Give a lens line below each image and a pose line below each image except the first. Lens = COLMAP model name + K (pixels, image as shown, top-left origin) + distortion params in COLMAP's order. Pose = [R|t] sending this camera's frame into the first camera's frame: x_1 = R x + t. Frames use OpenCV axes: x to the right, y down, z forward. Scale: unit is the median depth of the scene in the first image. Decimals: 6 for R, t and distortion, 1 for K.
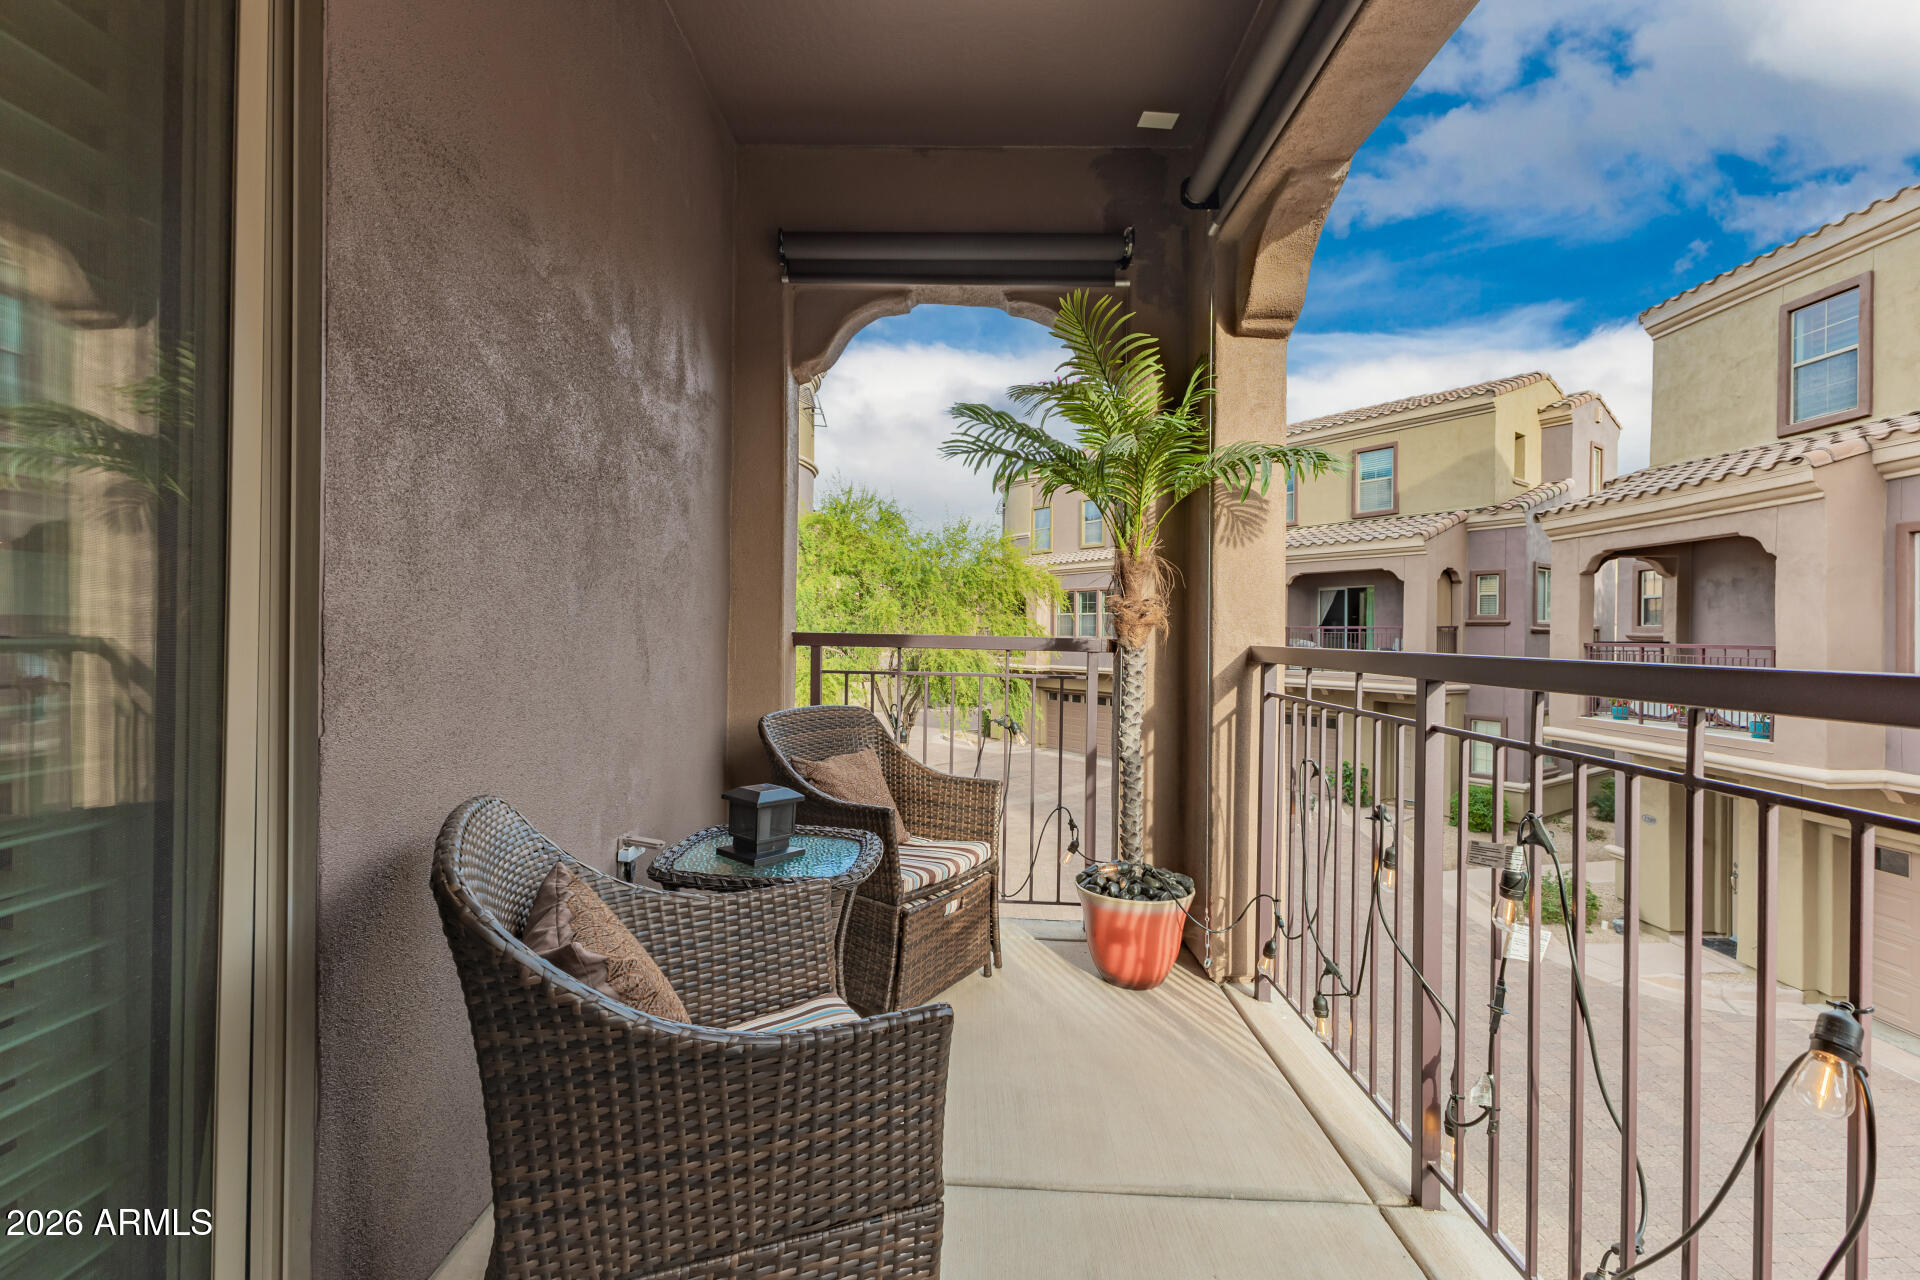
lens RADIAL K [[828.3, 0, 960.4], [0, 828.3, 635.8], [0, 0, 1]] dist [0.009523, -0.000468]
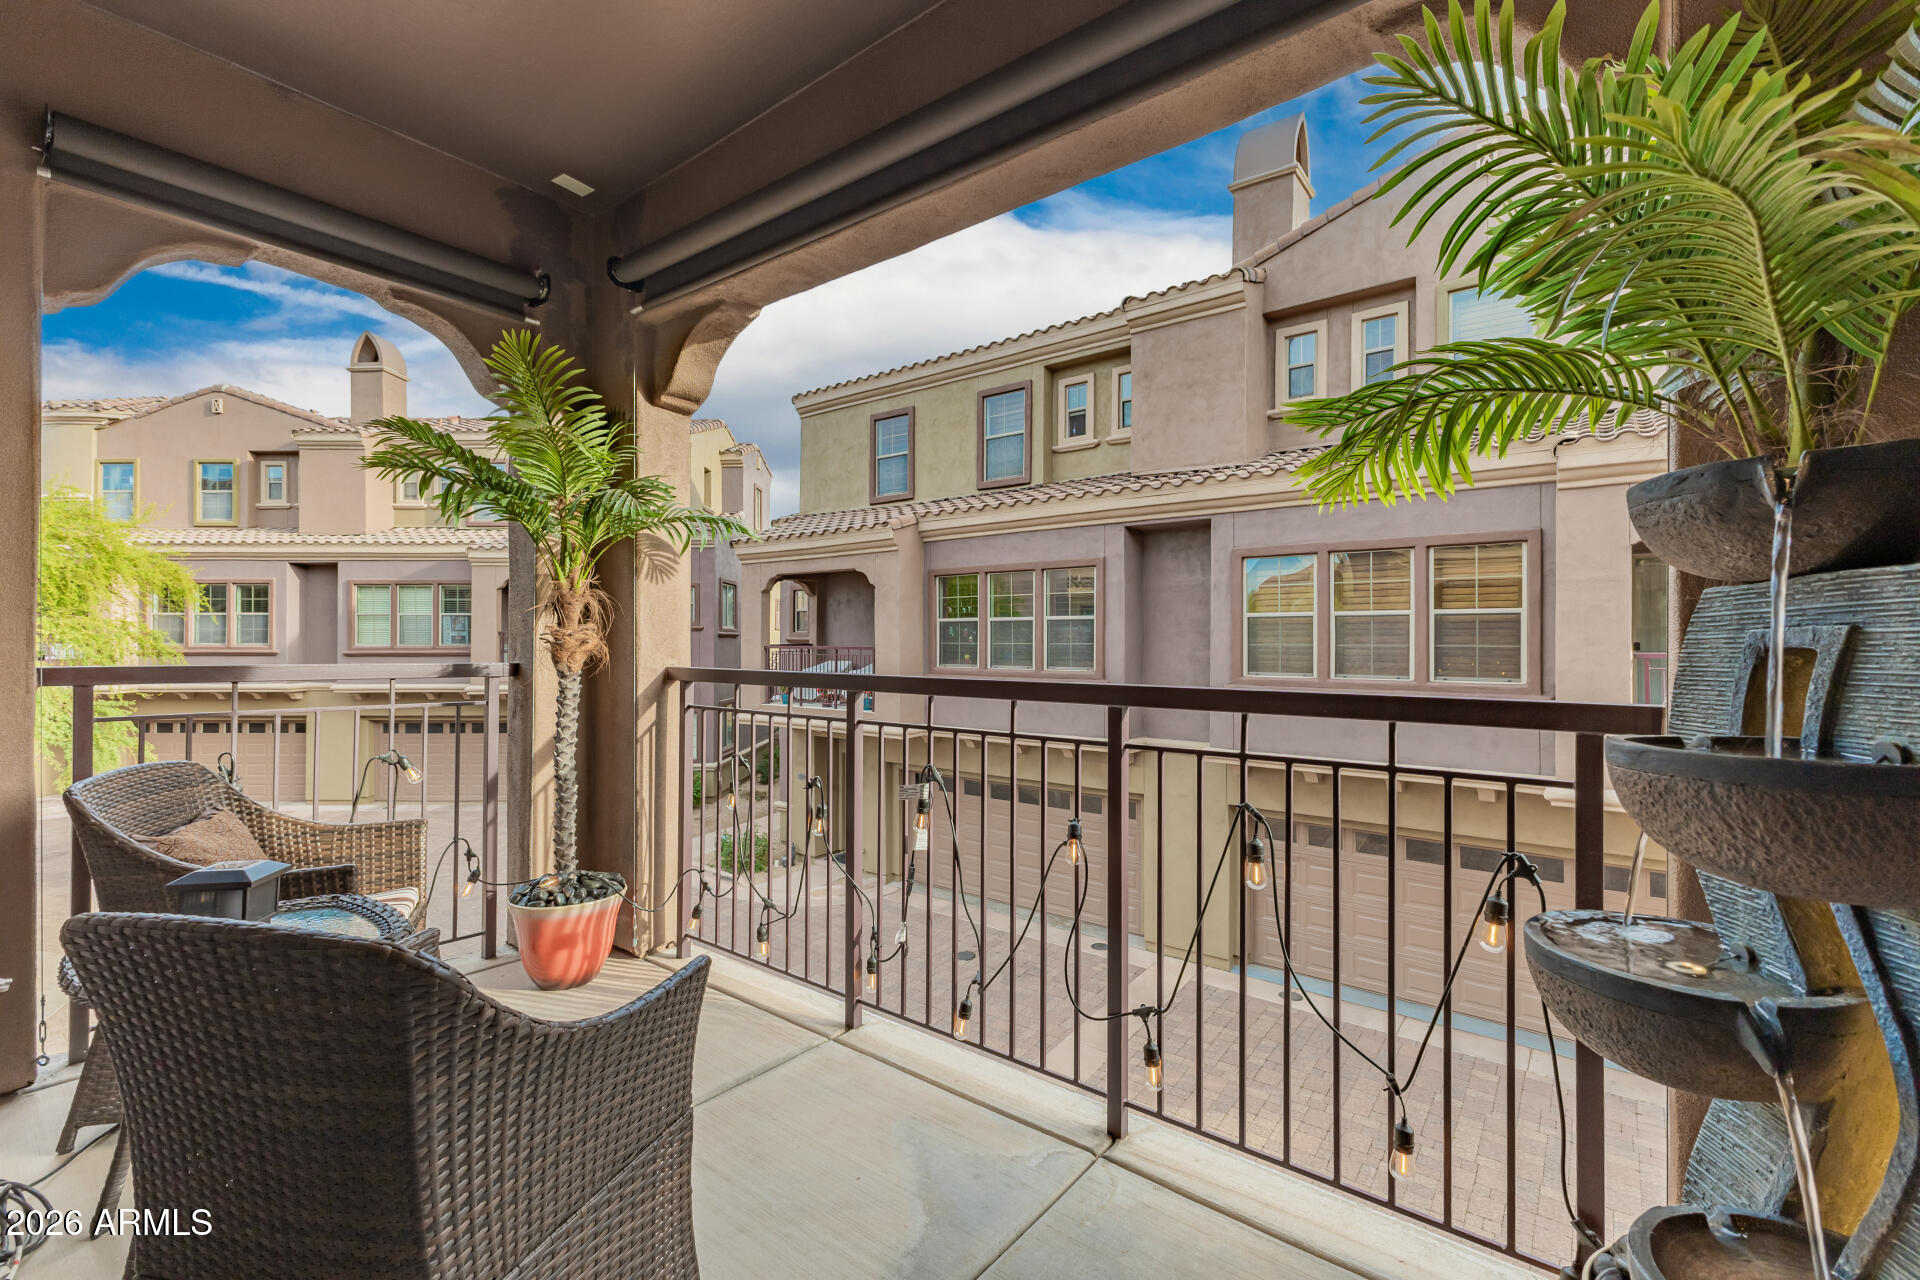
lens RADIAL K [[828.3, 0, 960.4], [0, 828.3, 635.8], [0, 0, 1]] dist [0.009523, -0.000468]
pose [[0.612272, -0.004787, 0.790632, -0.300253], [0.006216, 0.999980, 0.001240, -0.028529], [-0.790622, 0.004156, 0.612290, -0.059782]]
